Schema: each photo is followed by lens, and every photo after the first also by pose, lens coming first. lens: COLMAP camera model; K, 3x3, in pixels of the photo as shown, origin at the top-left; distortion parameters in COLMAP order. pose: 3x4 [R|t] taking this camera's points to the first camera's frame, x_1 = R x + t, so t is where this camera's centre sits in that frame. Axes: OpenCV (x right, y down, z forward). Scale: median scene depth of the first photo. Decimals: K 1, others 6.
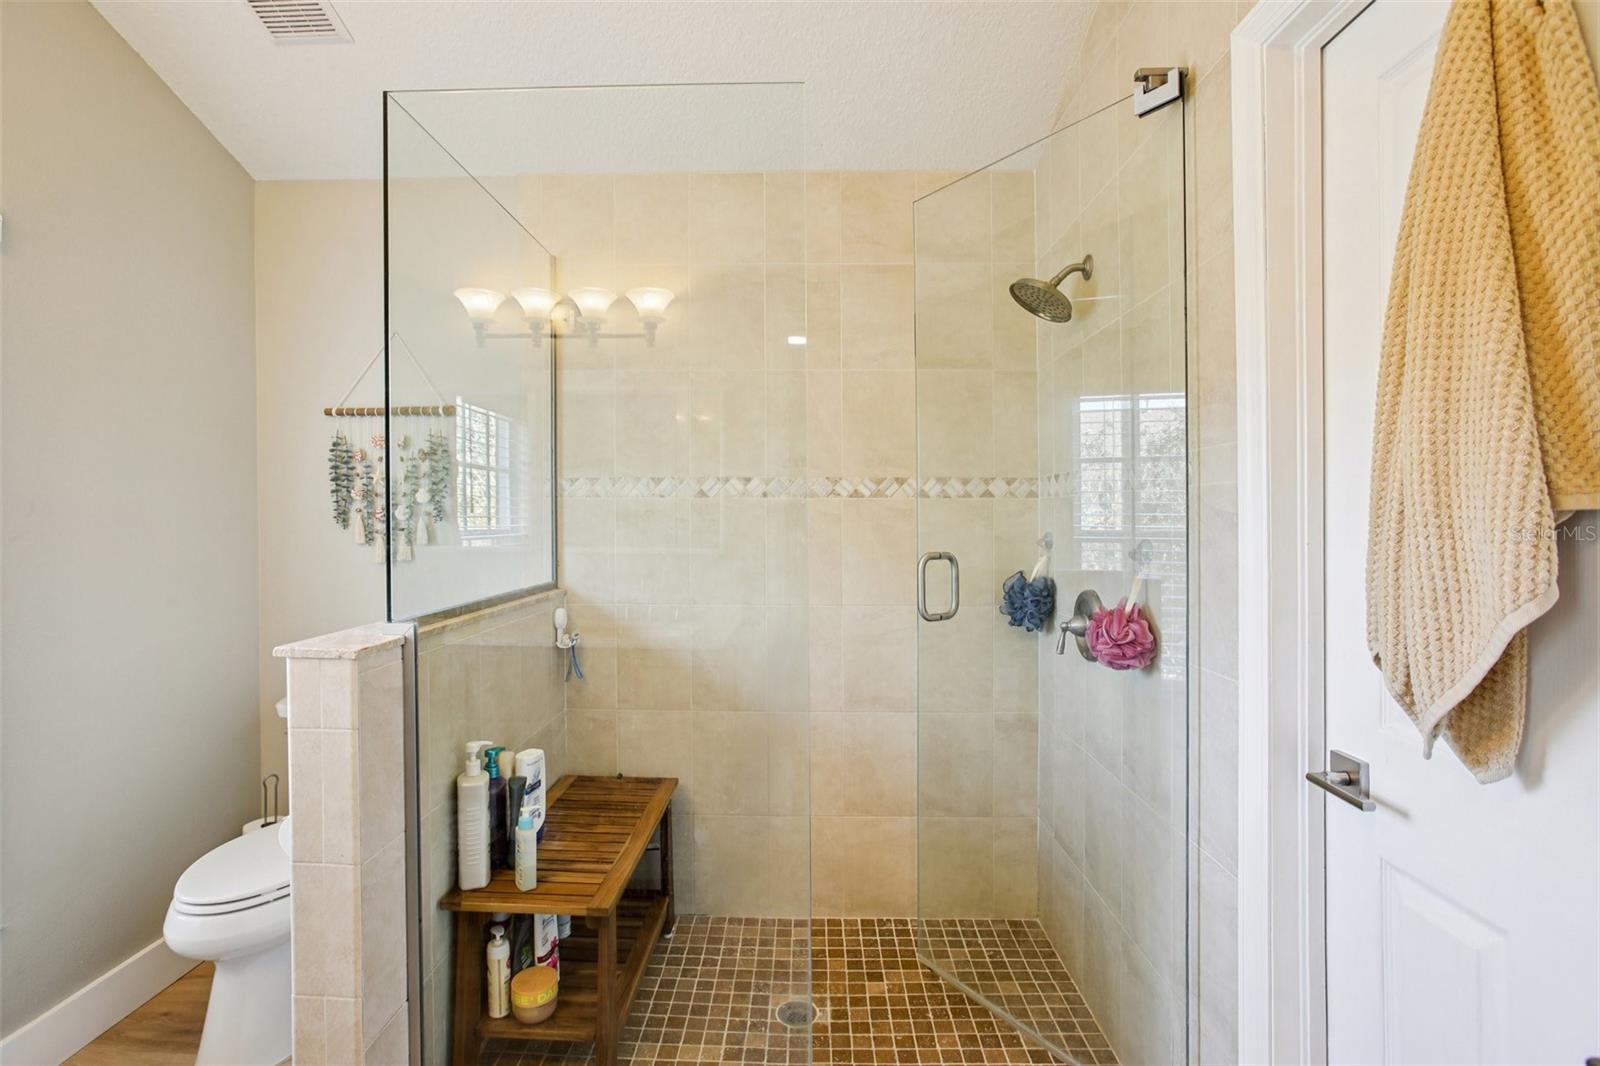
lens RADIAL K [[730.4, 0, 790.8], [0, 730.4, 525.9], [0, 0, 1]] dist [-0.031345, 0.006933]
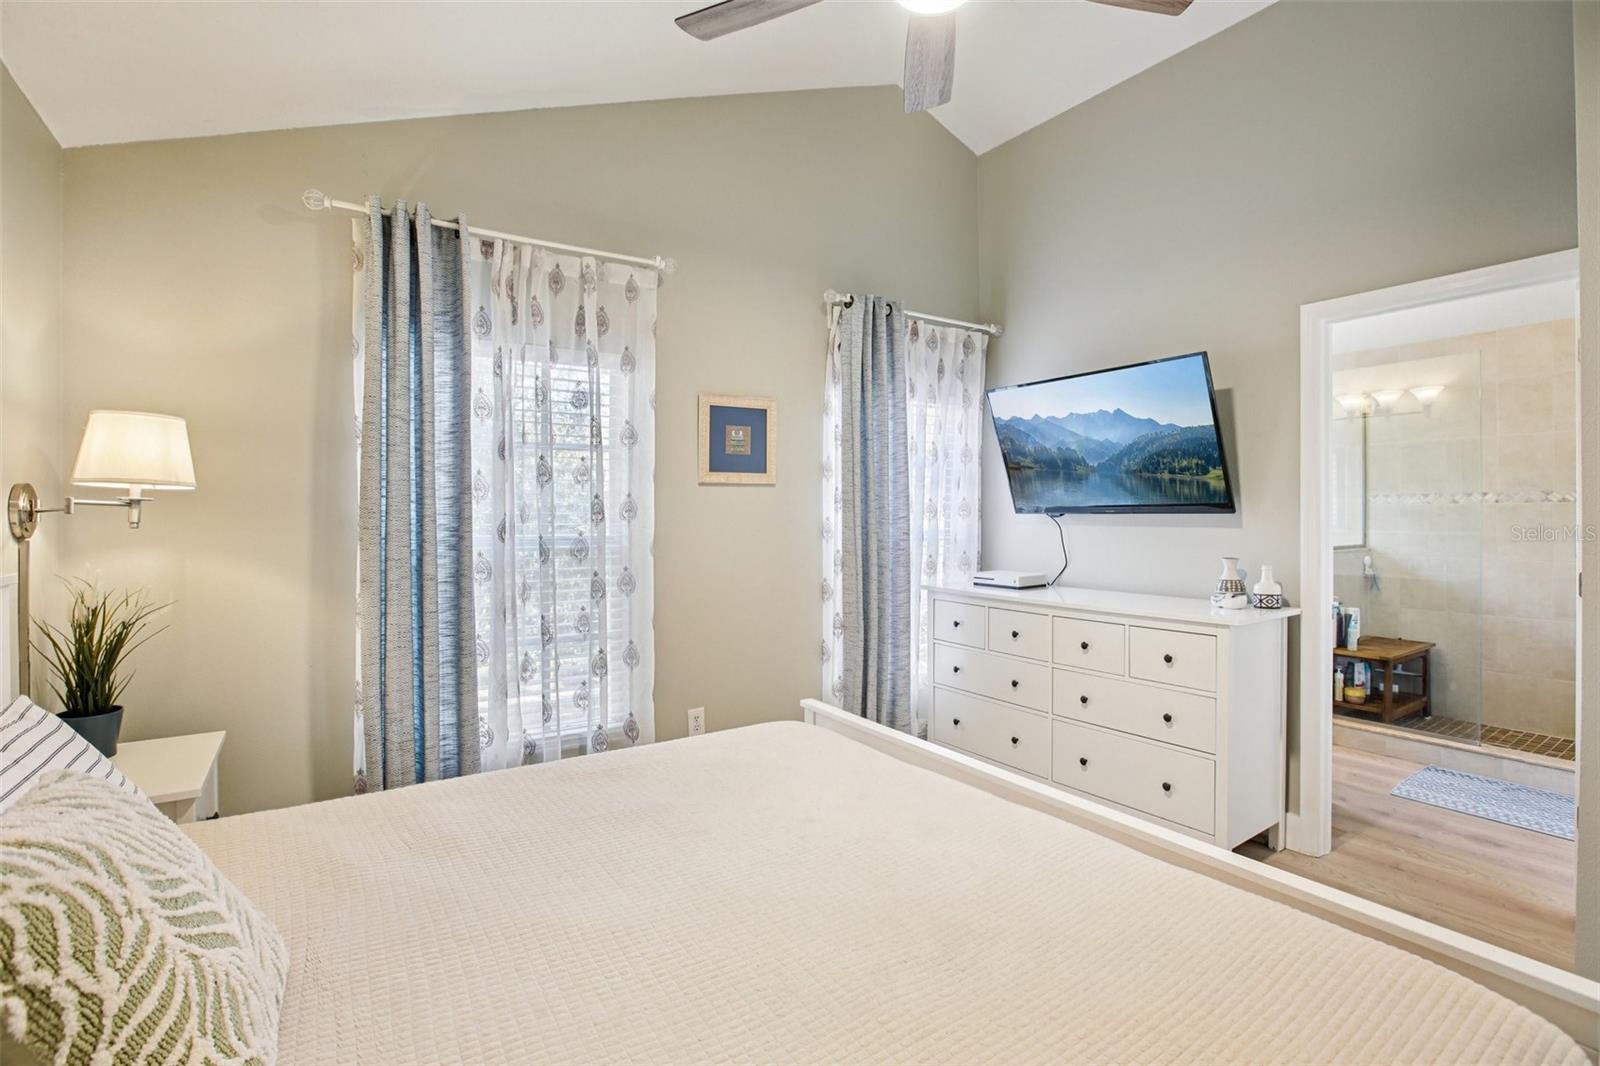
lens RADIAL K [[730.4, 0, 792.6], [0, 730.4, 527.4], [0, 0, 1]] dist [-0.031345, 0.006933]
pose [[0.569355, 0.007519, -0.822057, 0.445544], [-0.005180, 0.999971, 0.005559, 0.023746], [0.822075, 0.001093, 0.569378, -1.557831]]
